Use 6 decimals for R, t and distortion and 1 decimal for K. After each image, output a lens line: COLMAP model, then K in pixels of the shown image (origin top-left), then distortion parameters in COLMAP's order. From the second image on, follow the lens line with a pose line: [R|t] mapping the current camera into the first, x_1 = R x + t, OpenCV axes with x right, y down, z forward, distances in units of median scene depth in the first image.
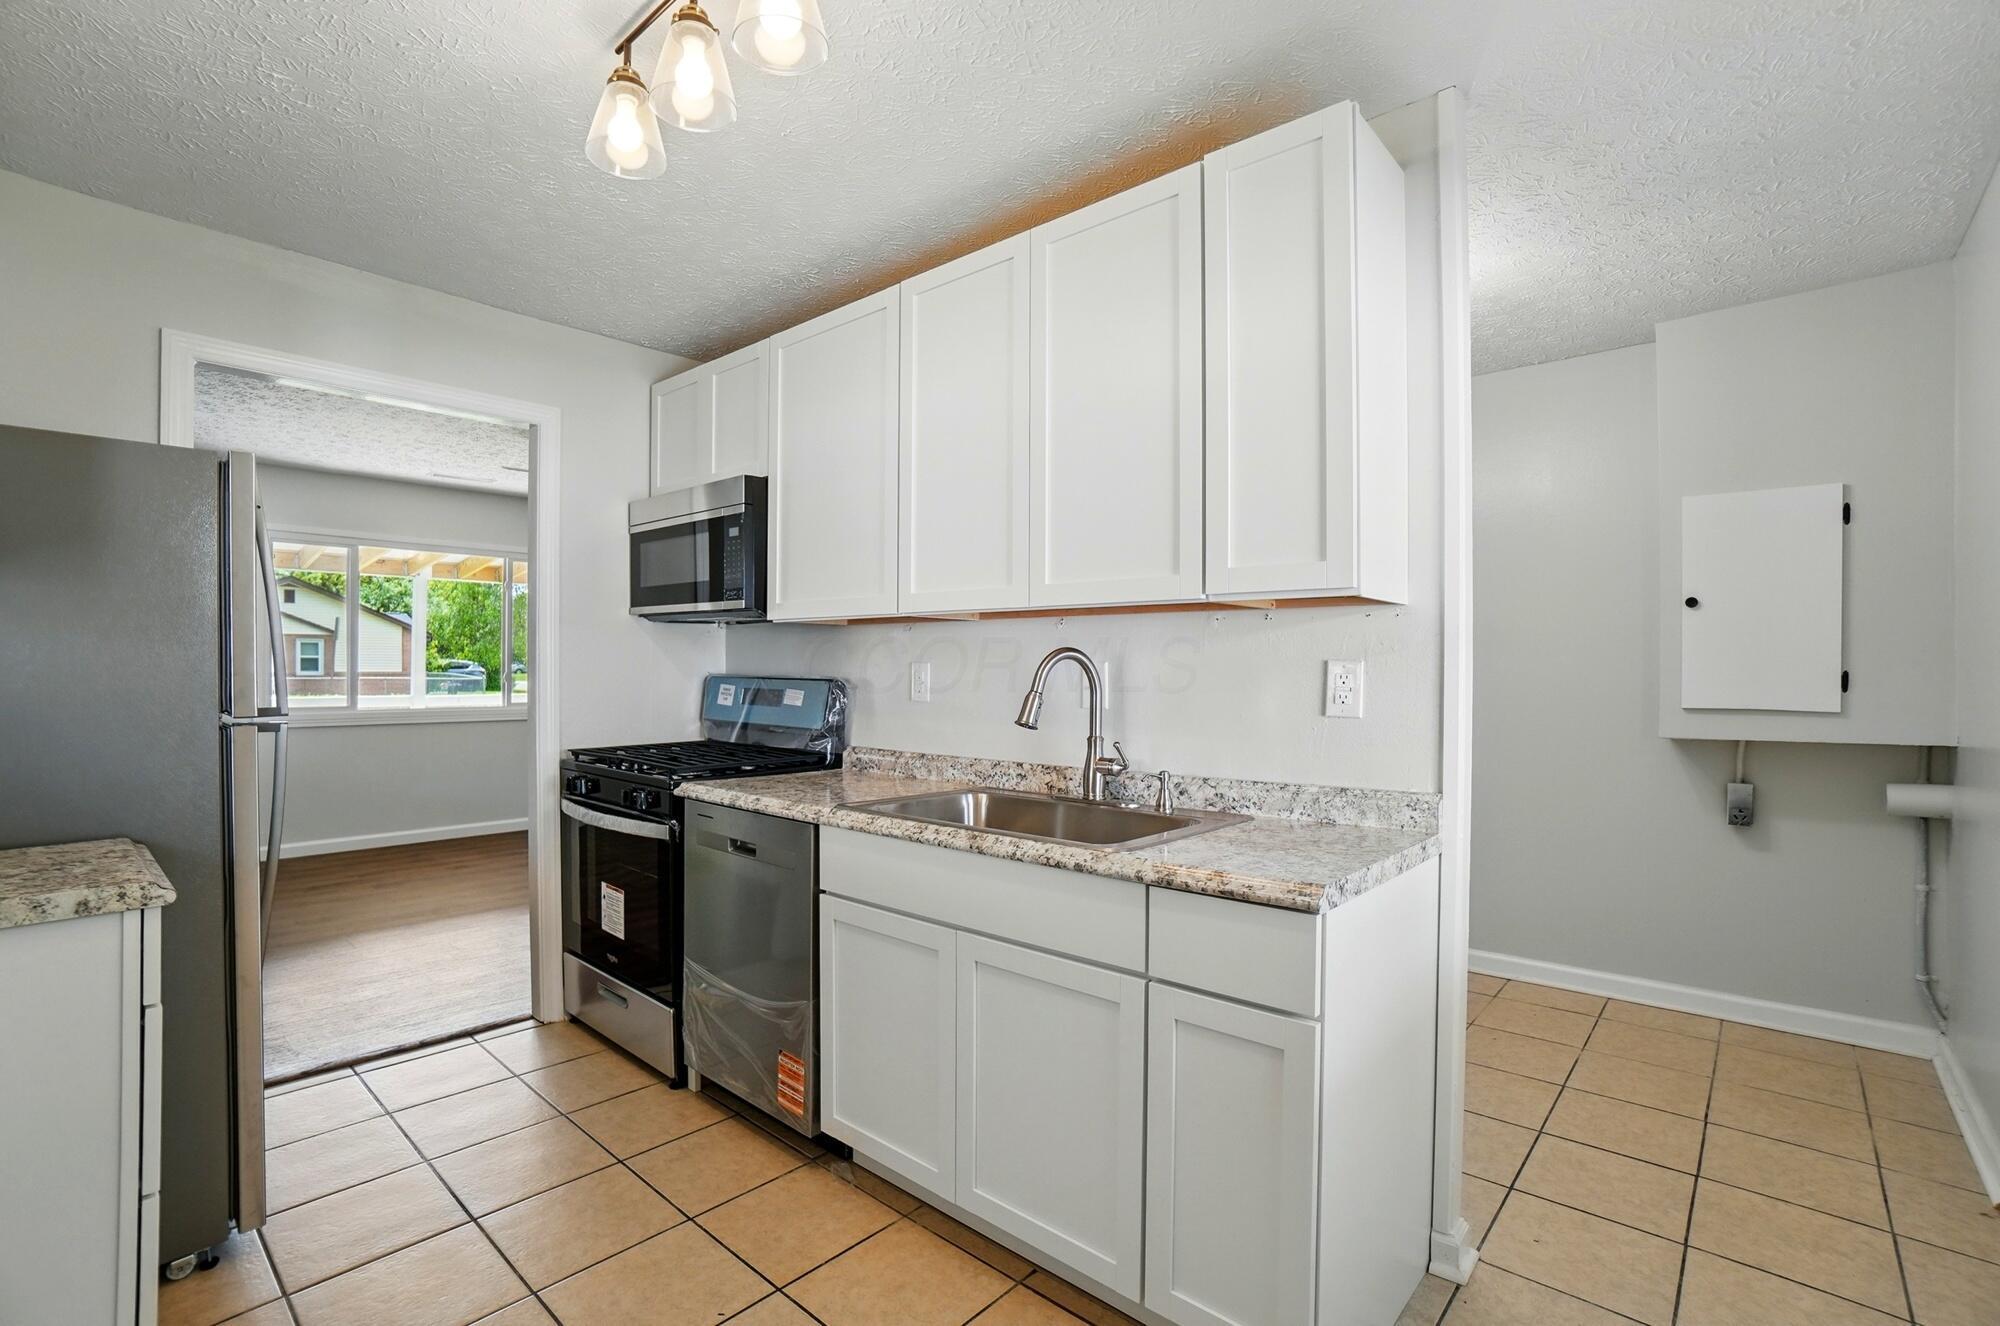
lens RADIAL K [[895.5, 0, 996.3], [0, 895.5, 649.5], [0, 0, 1]] dist [-0.056981, 0.000350]
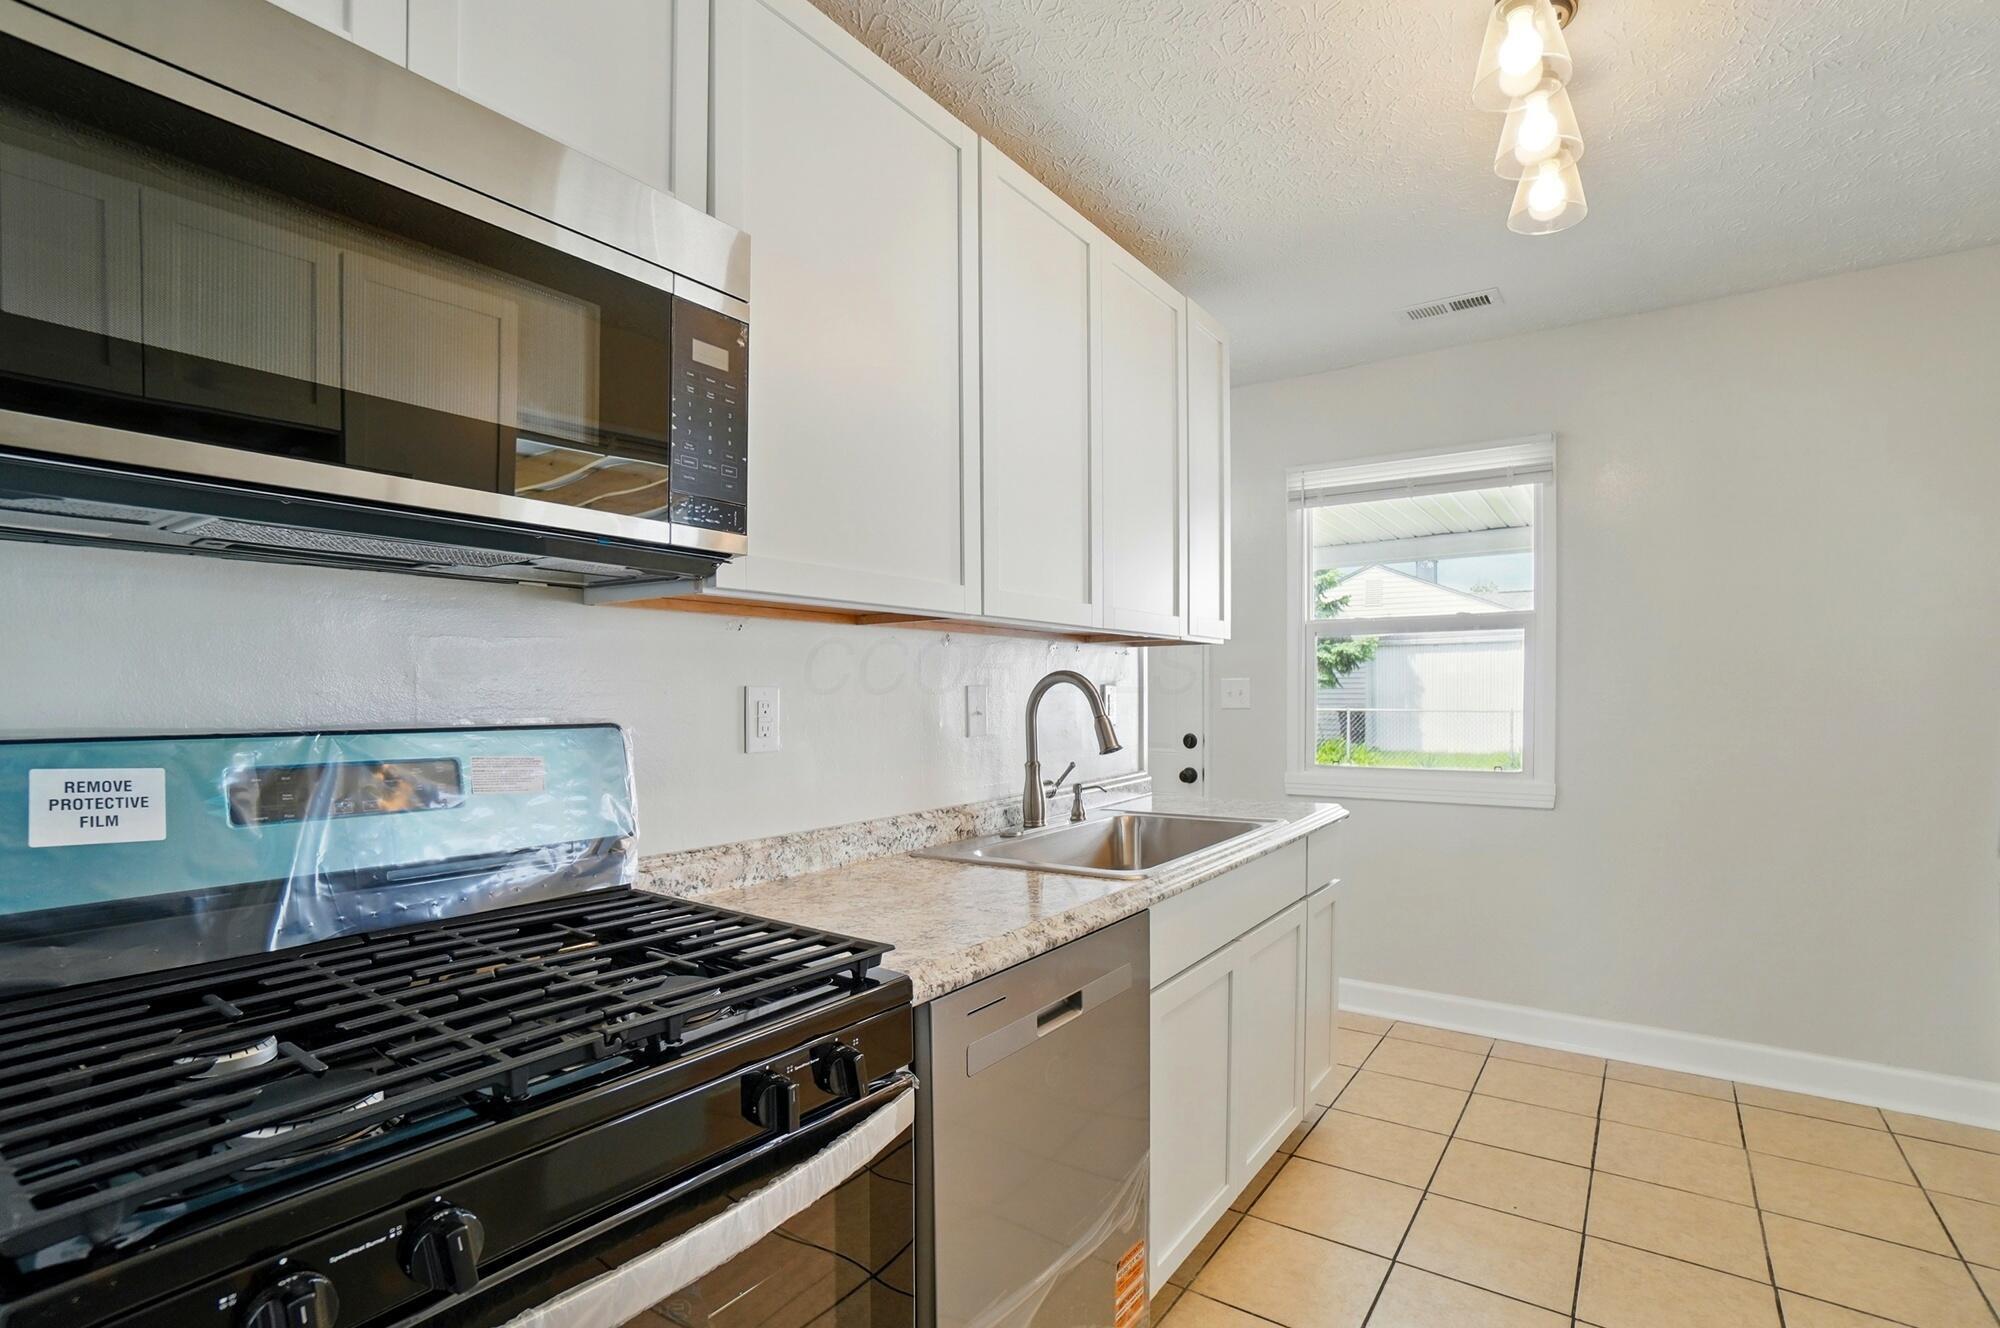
lens RADIAL K [[928.1, 0, 997.4], [0, 928.1, 719.3], [0, 0, 1]] dist [-0.049890, 0.000525]
pose [[-0.087489, -0.021440, 0.995935, -0.814117], [0.000737, 0.999767, 0.021587, 0.025637], [-0.996165, 0.002623, -0.087452, 1.025208]]
